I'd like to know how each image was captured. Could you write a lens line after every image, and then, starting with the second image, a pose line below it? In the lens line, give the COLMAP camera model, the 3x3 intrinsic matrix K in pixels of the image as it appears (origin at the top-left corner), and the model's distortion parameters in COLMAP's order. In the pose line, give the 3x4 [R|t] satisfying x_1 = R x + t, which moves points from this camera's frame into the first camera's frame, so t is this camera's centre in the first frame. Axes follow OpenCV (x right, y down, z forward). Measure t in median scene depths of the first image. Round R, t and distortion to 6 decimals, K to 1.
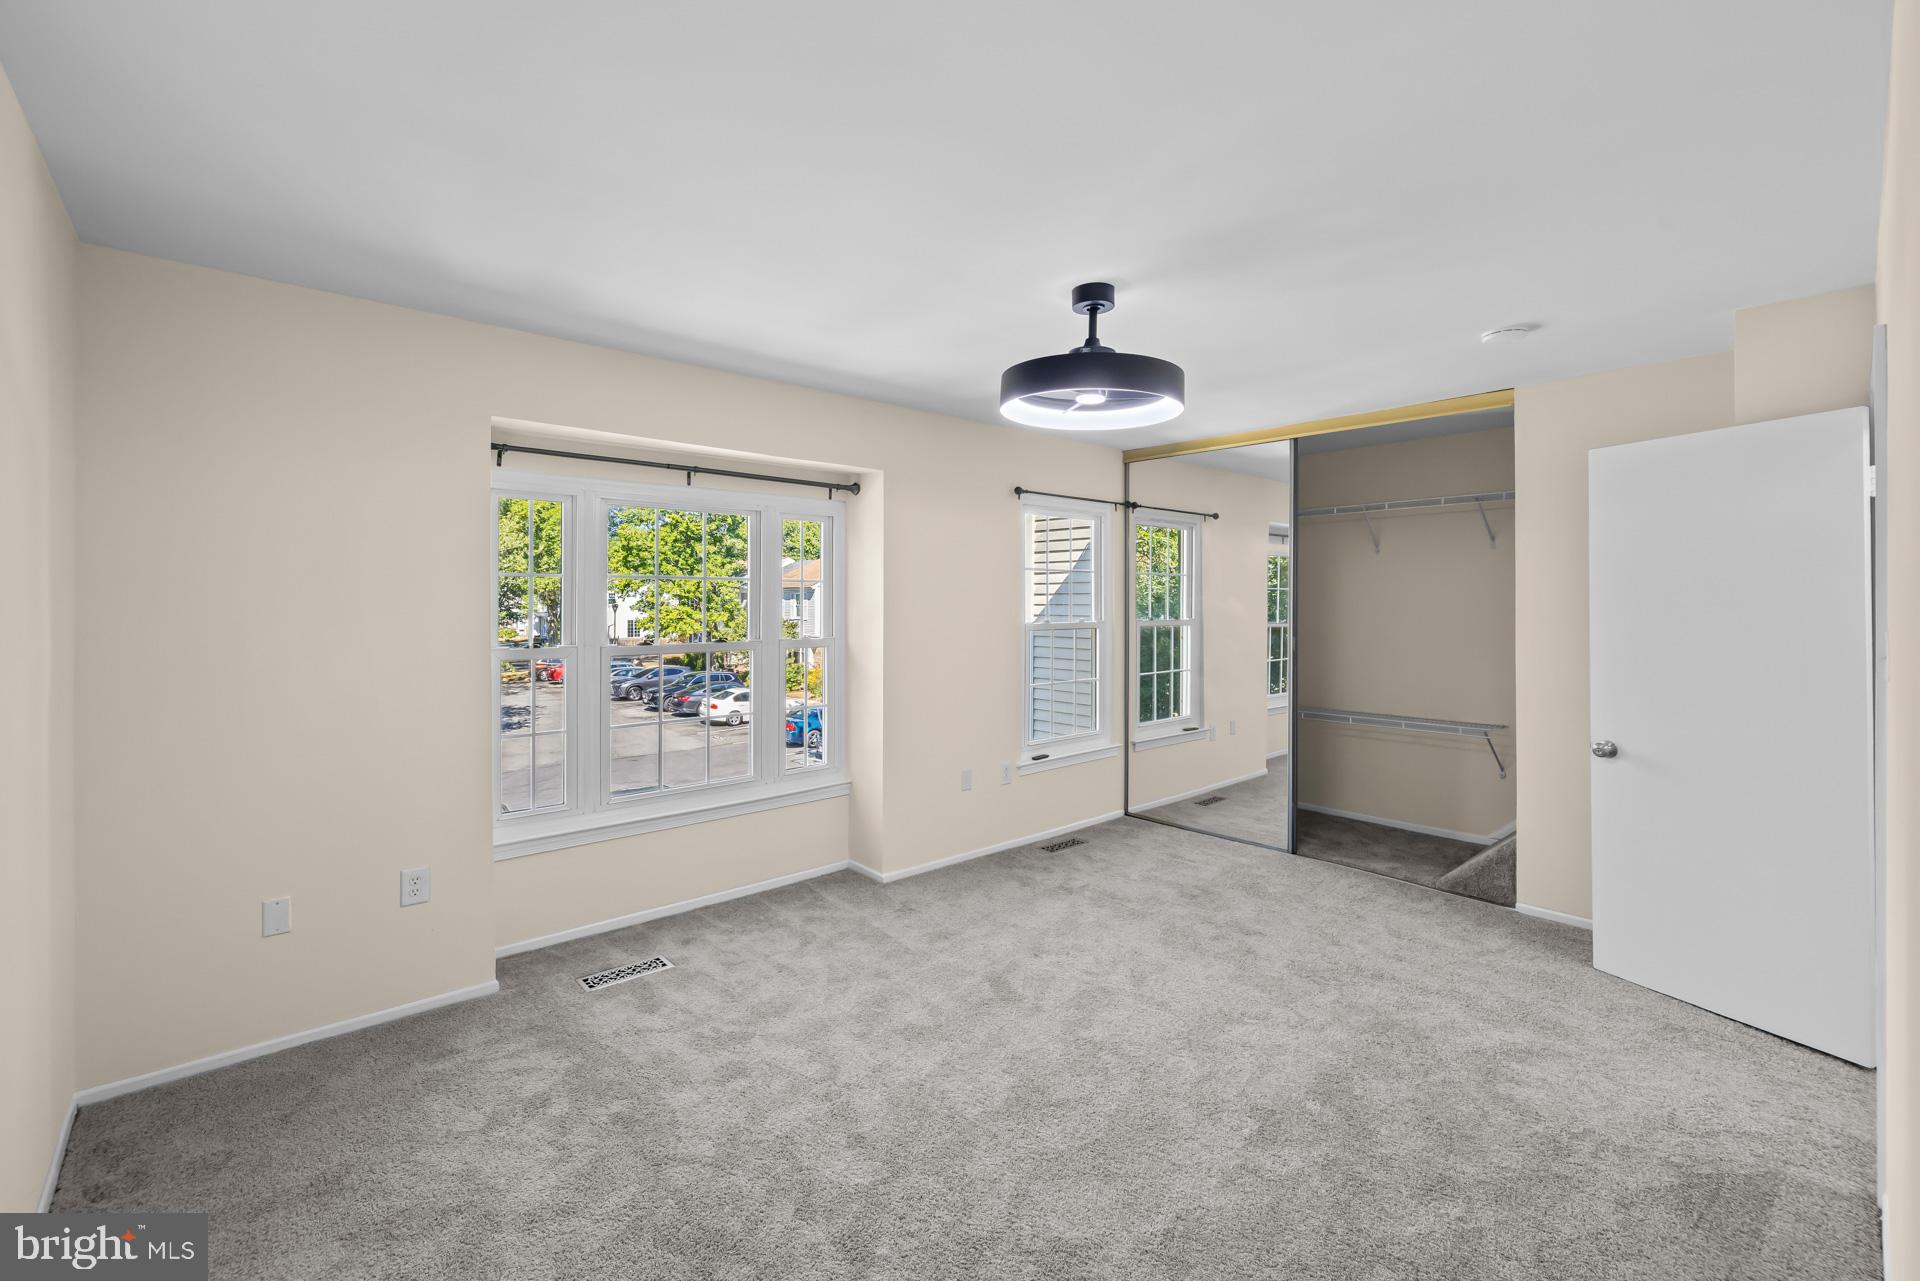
lens RADIAL K [[833.9, 0, 957.3], [0, 833.9, 606.9], [0, 0, 1]] dist [0.000009, 0.000526]
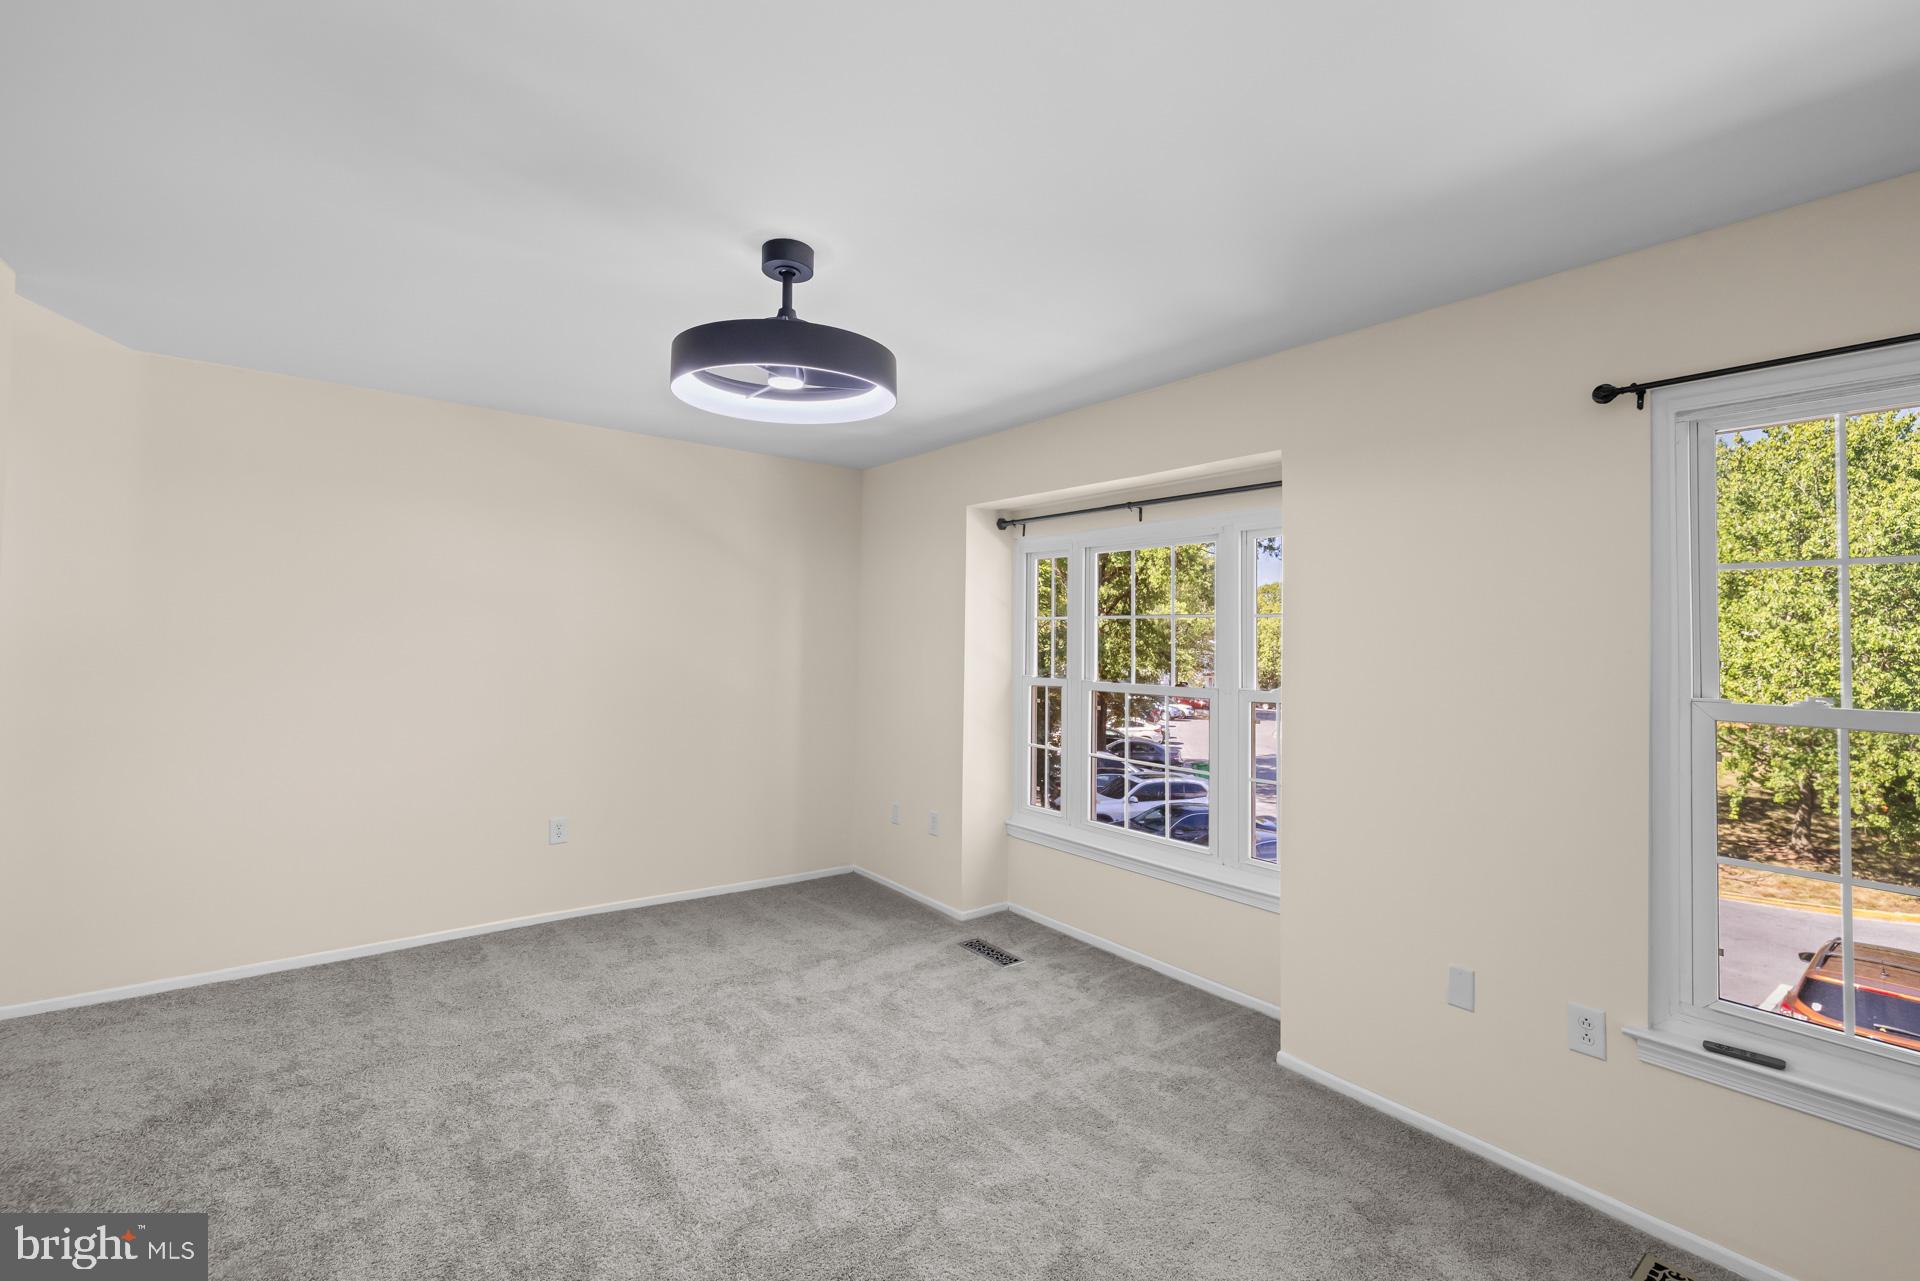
lens RADIAL K [[833.9, 0, 957.3], [0, 833.9, 606.9], [0, 0, 1]] dist [0.000009, 0.000526]
pose [[-0.080237, -0.039304, -0.996001, 0.740202], [-0.022282, 0.999043, -0.037629, -0.003411], [0.996527, 0.019174, -0.081036, 0.961529]]
